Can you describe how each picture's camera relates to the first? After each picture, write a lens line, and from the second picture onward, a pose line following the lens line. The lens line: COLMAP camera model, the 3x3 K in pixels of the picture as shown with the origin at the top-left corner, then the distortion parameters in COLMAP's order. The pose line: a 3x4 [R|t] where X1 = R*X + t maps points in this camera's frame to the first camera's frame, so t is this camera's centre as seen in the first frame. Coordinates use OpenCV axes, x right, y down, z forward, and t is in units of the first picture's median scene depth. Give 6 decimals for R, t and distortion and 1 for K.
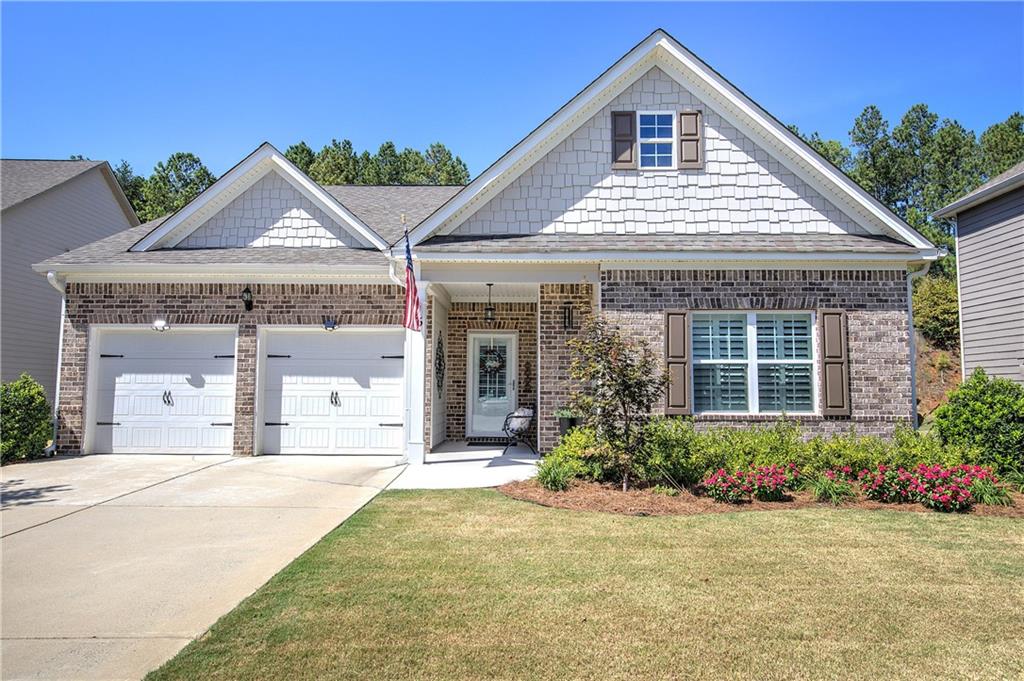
lens RADIAL K [[639.9, 0, 512.0], [0, 639.9, 340.5], [0, 0, 1]] dist [-0.000693, -0.000080]
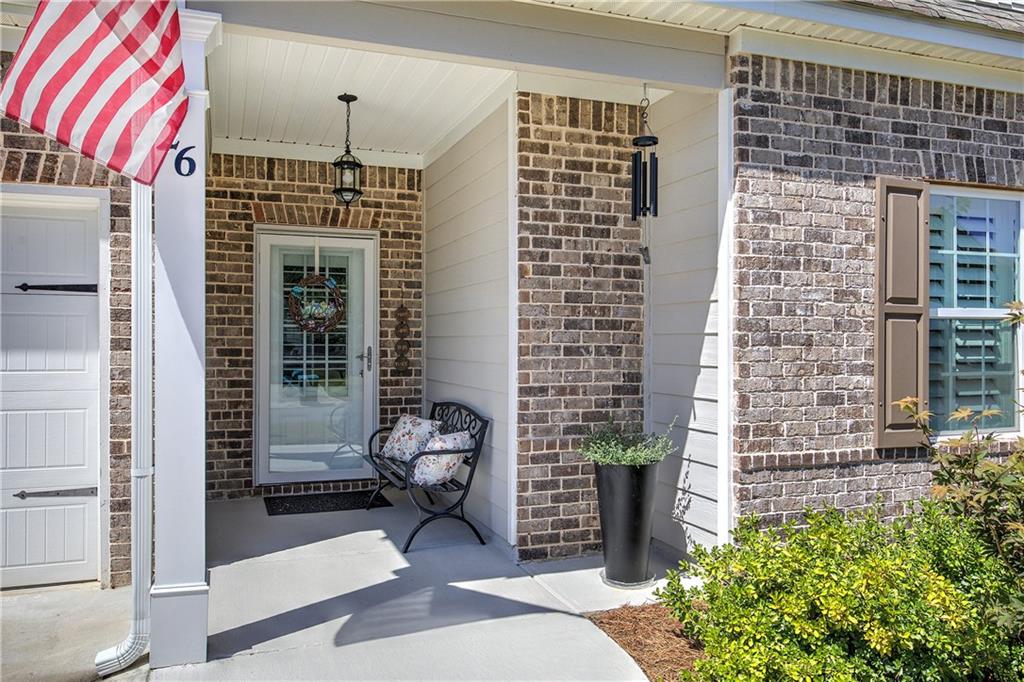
lens RADIAL K [[799.4, 0, 511.2], [0, 799.4, 345.4], [0, 0, 1]] dist [0.006706, 0.002024]
pose [[0.929735, -0.005854, 0.368182, -0.130705], [-0.026012, 0.996332, 0.081527, 0.017290], [-0.367308, -0.085375, 0.926173, 0.570904]]
